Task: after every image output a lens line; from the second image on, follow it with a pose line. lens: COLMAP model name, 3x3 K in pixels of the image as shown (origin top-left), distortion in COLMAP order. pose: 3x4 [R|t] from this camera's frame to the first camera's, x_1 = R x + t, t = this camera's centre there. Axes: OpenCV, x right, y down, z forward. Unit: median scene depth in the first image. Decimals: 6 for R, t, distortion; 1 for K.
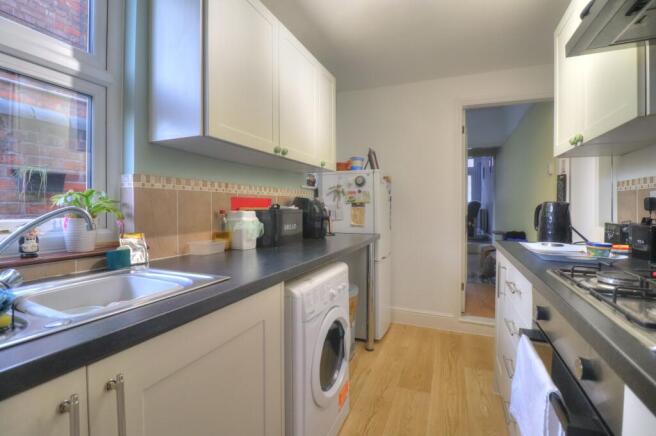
lens RADIAL K [[317.0, 0, 326.8], [0, 317.0, 212.3], [0, 0, 1]] dist [-0.001939, -0.000104]
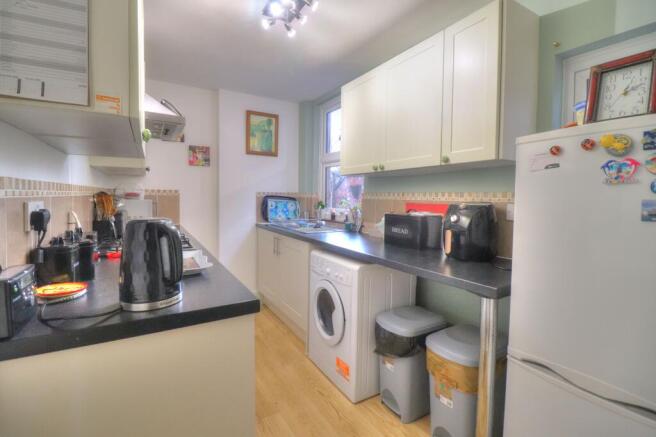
lens RADIAL K [[317.0, 0, 328.5], [0, 317.0, 215.4], [0, 0, 1]] dist [-0.001939, -0.000104]
pose [[-0.609418, 0.043284, -0.791667, 0.942674], [-0.022426, 0.997168, 0.071784, -0.083344], [0.792532, 0.061500, -0.606721, 1.538364]]
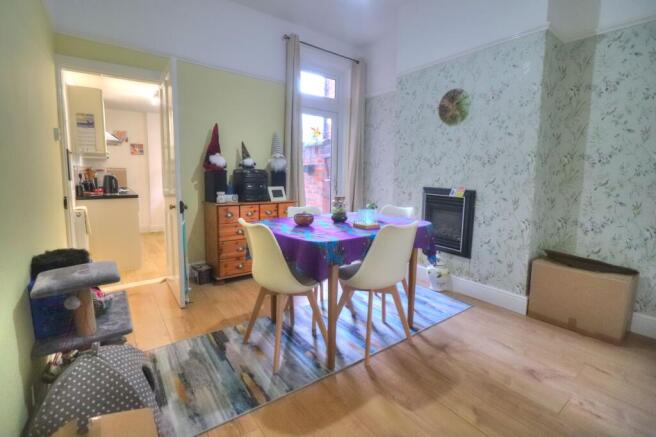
lens RADIAL K [[317.0, 0, 331.4], [0, 317.0, 214.0], [0, 0, 1]] dist [-0.001939, -0.000104]
pose [[-0.534182, 0.103461, -0.839014, 2.244082], [-0.025711, 0.990035, 0.138454, -0.134548], [0.844978, 0.095532, -0.526199, 4.625794]]
